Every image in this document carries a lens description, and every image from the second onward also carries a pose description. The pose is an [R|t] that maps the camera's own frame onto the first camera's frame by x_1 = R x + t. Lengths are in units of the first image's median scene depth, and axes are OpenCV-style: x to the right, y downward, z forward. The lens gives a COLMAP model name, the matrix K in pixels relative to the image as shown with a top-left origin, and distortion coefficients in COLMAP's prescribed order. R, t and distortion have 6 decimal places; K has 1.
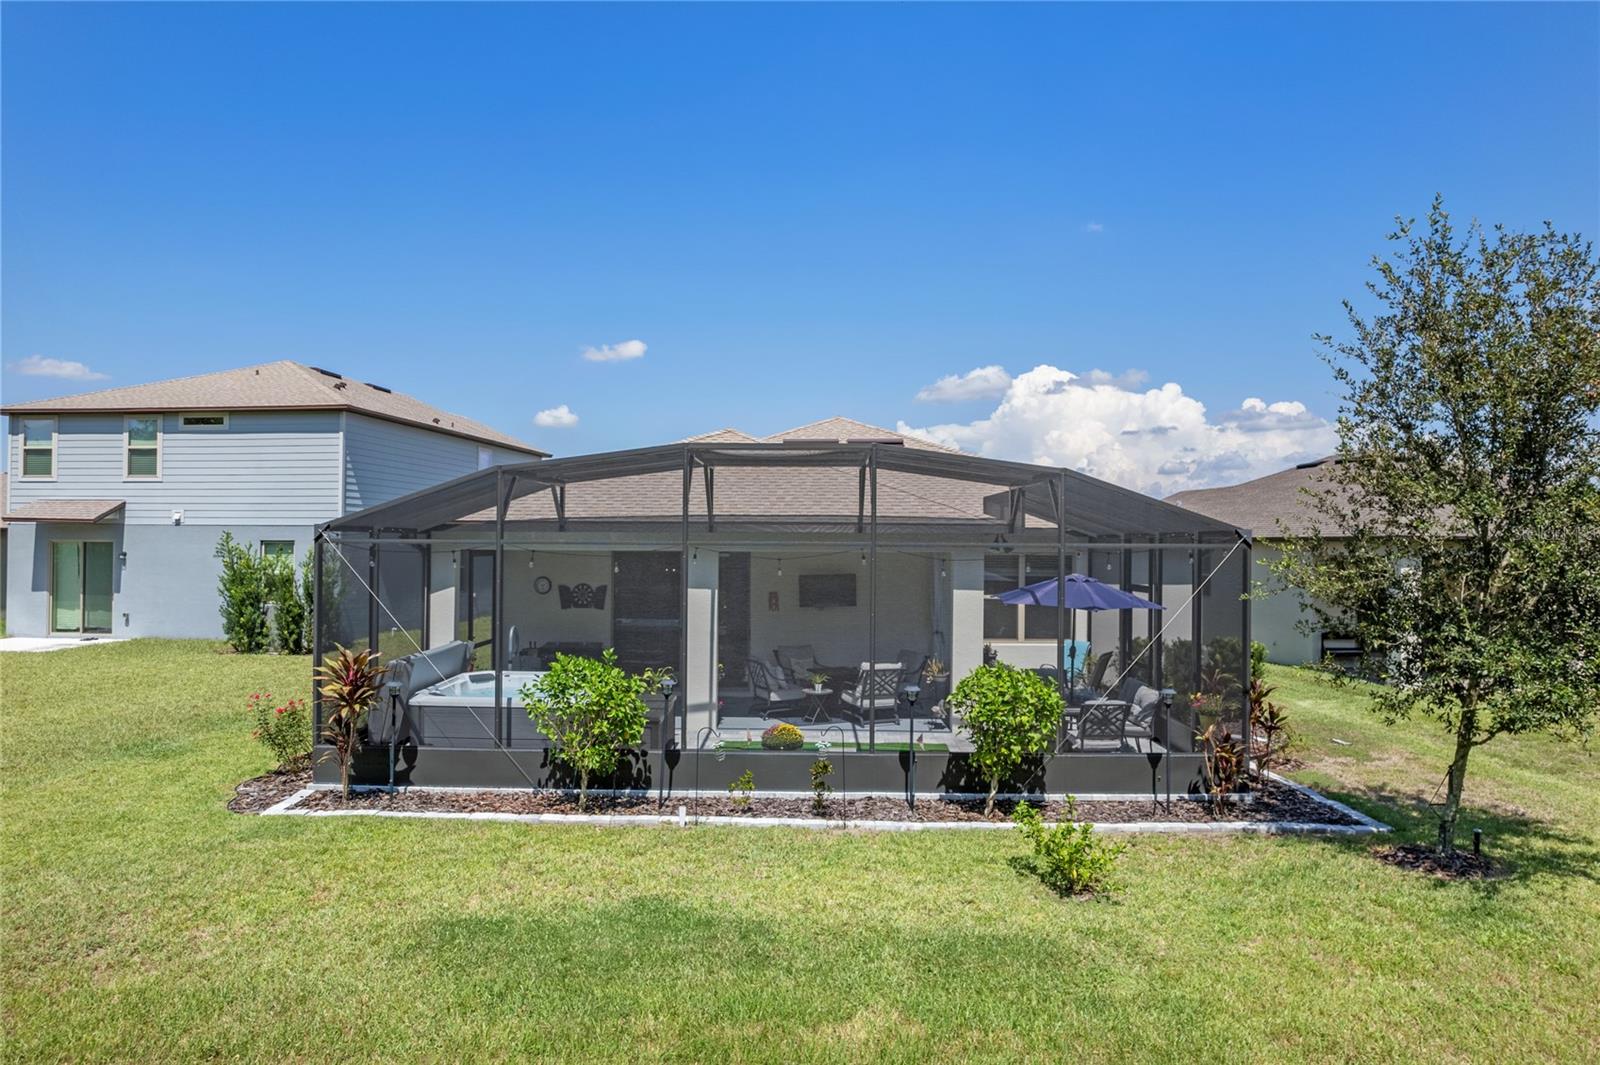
lens RADIAL K [[1022.4, 0, 800.0], [0, 1022.4, 532.5], [0, 0, 1]] dist [-0.065153, 0.050350]
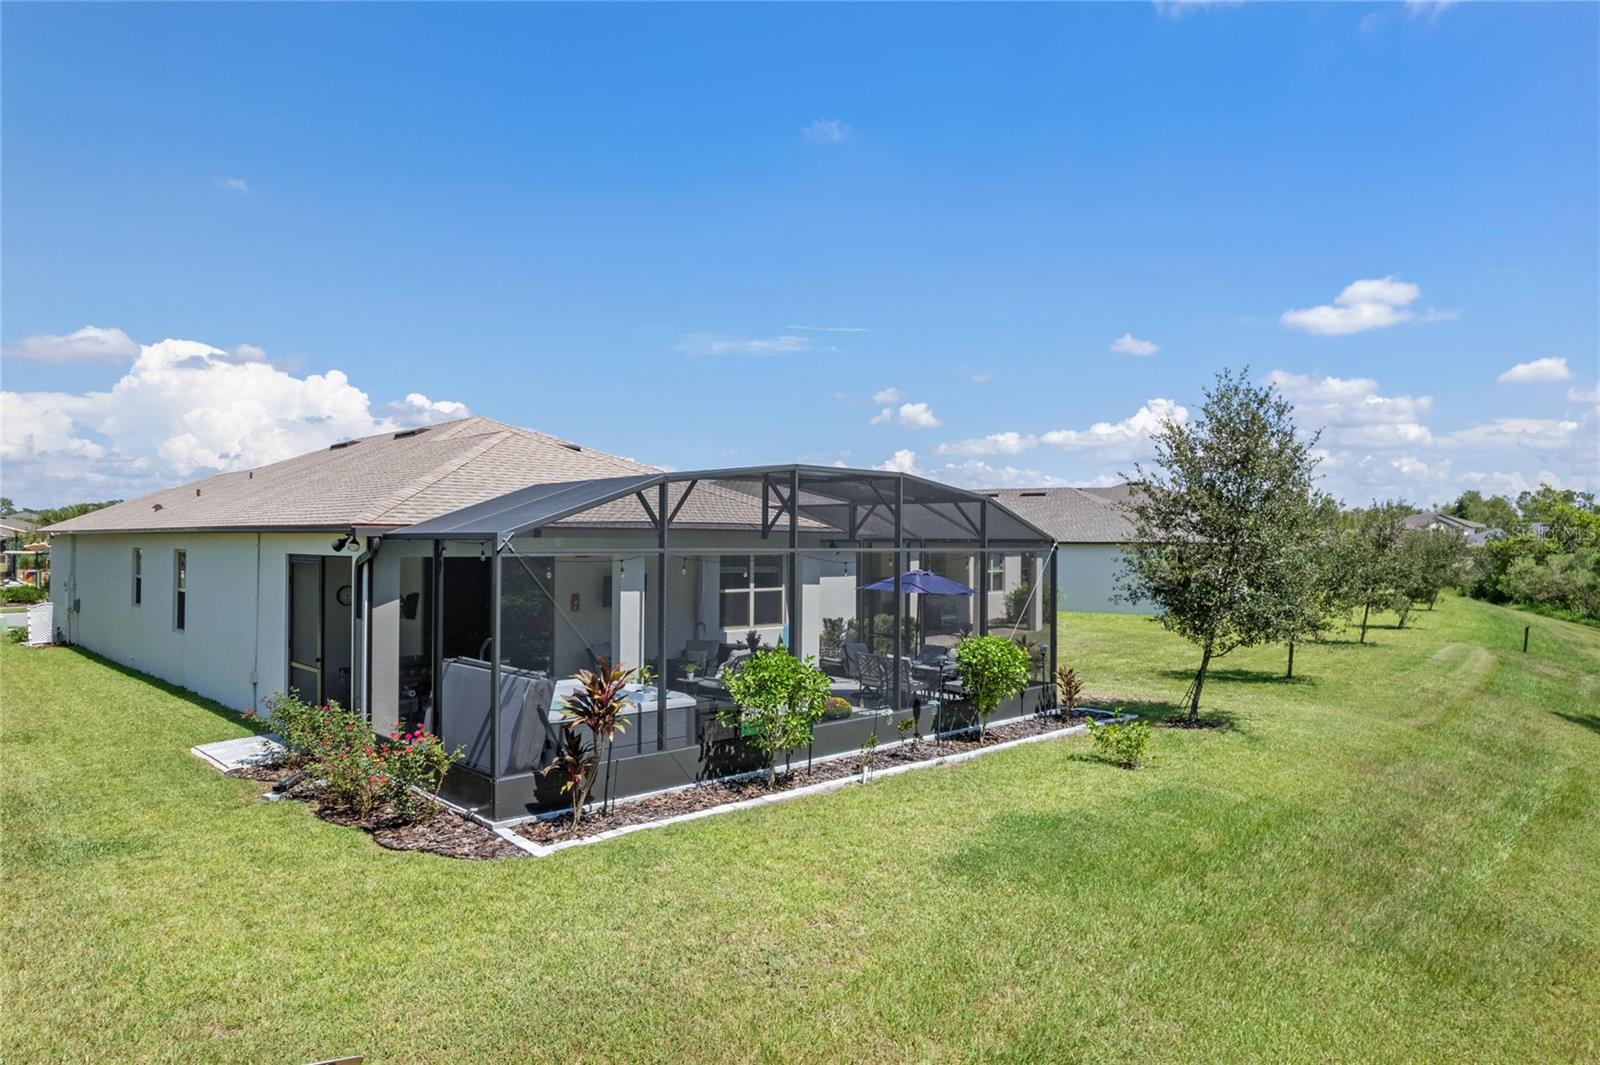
lens RADIAL K [[1041.5, 0, 778.0], [0, 1041.5, 531.6], [0, 0, 1]] dist [-0.062609, 0.055944]
pose [[0.709229, 0.004251, 0.704965, -0.620271], [-0.008252, 0.999963, 0.002271, -0.008328], [-0.704929, -0.007428, 0.709239, 0.112292]]
